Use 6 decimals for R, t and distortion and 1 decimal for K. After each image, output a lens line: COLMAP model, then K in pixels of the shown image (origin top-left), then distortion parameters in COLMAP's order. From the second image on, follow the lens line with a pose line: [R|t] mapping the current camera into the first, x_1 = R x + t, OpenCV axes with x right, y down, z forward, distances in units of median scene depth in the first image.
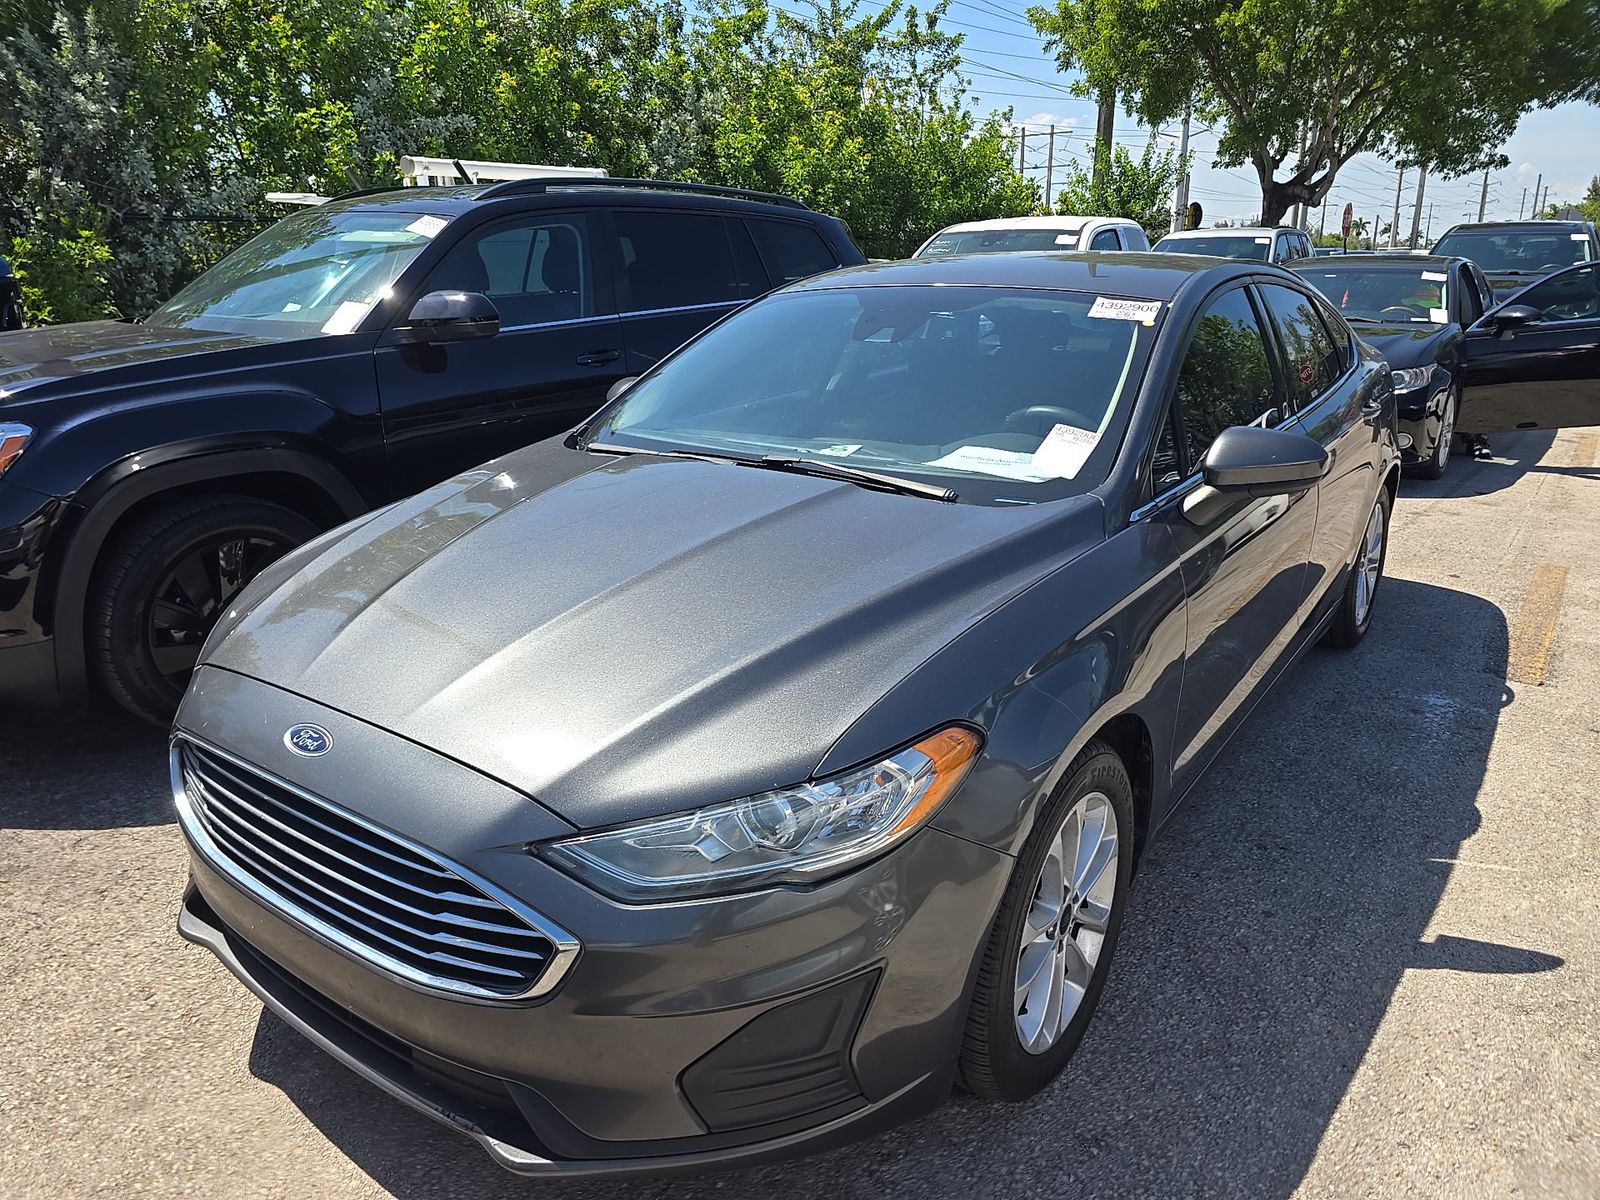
lens RADIAL K [[1076.3, 0, 805.3], [0, 1076.3, 606.8], [0, 0, 1]] dist [0.053218, -0.049851]
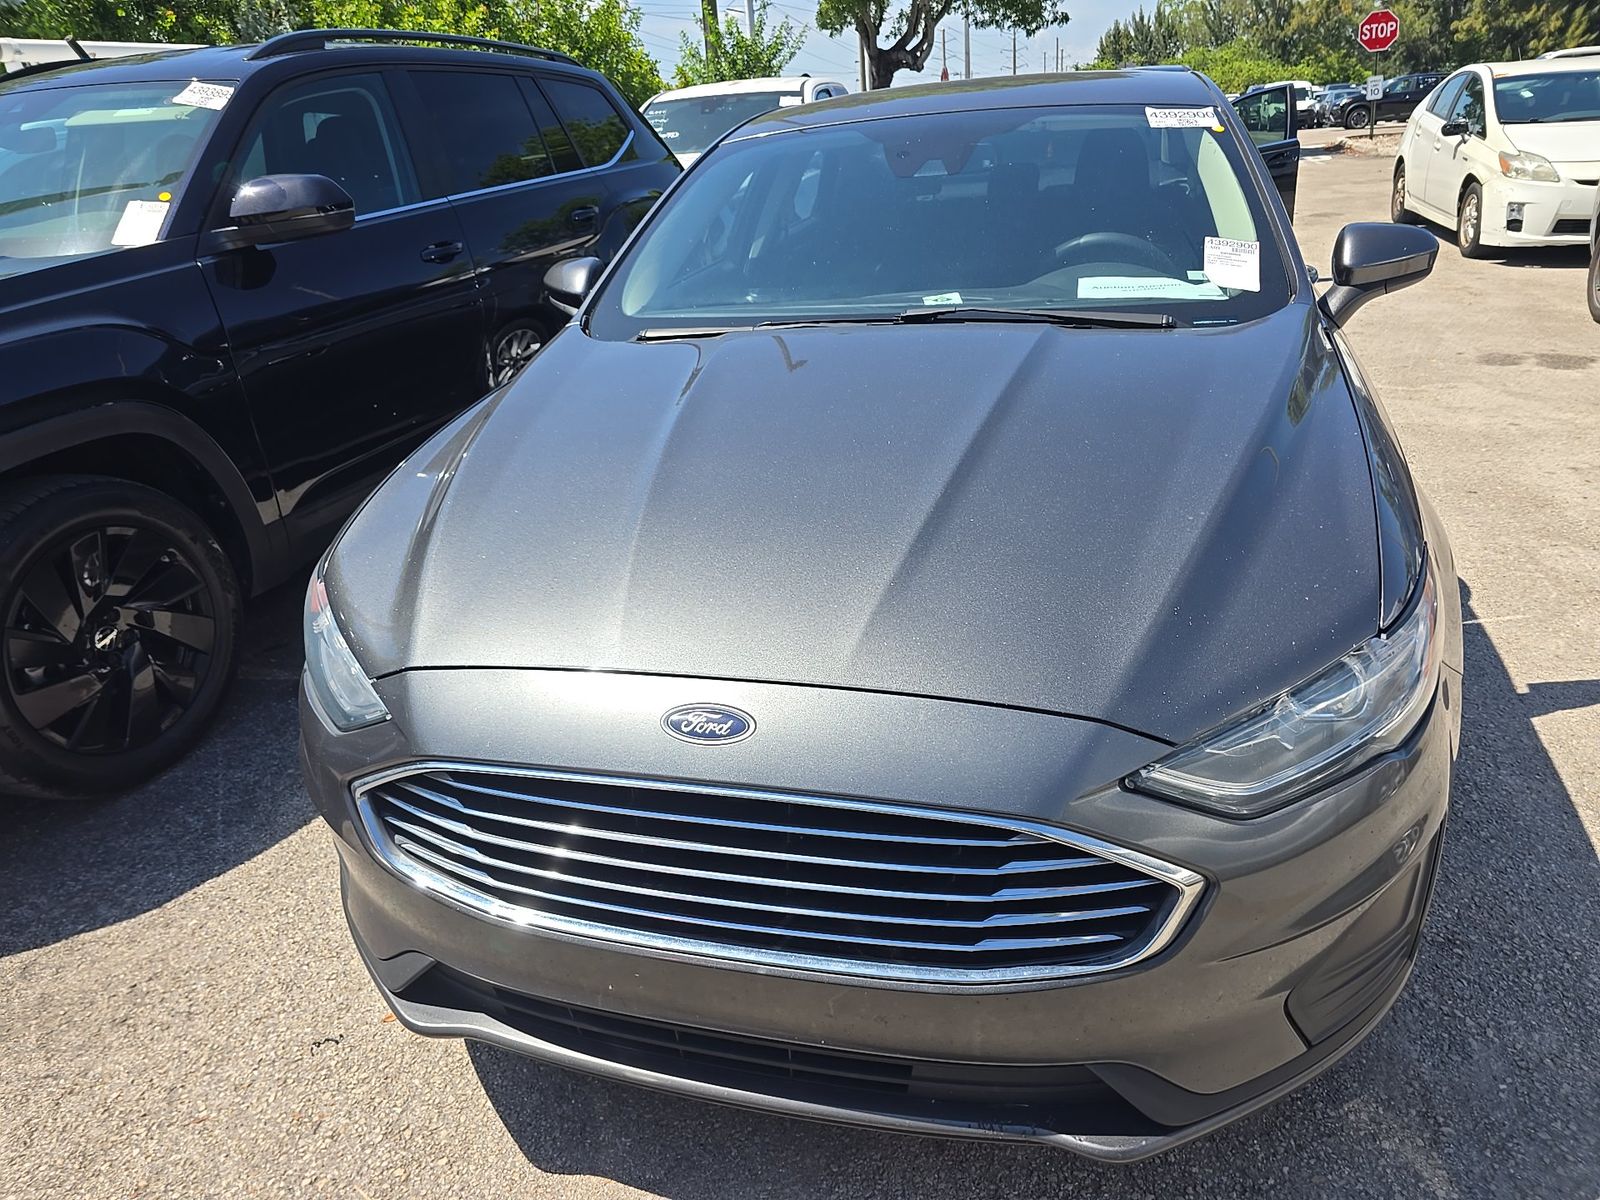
lens RADIAL K [[1076.3, 0, 805.3], [0, 1076.3, 606.8], [0, 0, 1]] dist [0.053218, -0.049851]
pose [[0.936417, -0.193599, 0.292649, -0.304595], [0.167112, 0.979418, 0.113198, -0.015182], [-0.308541, -0.057095, 0.949496, 0.143200]]
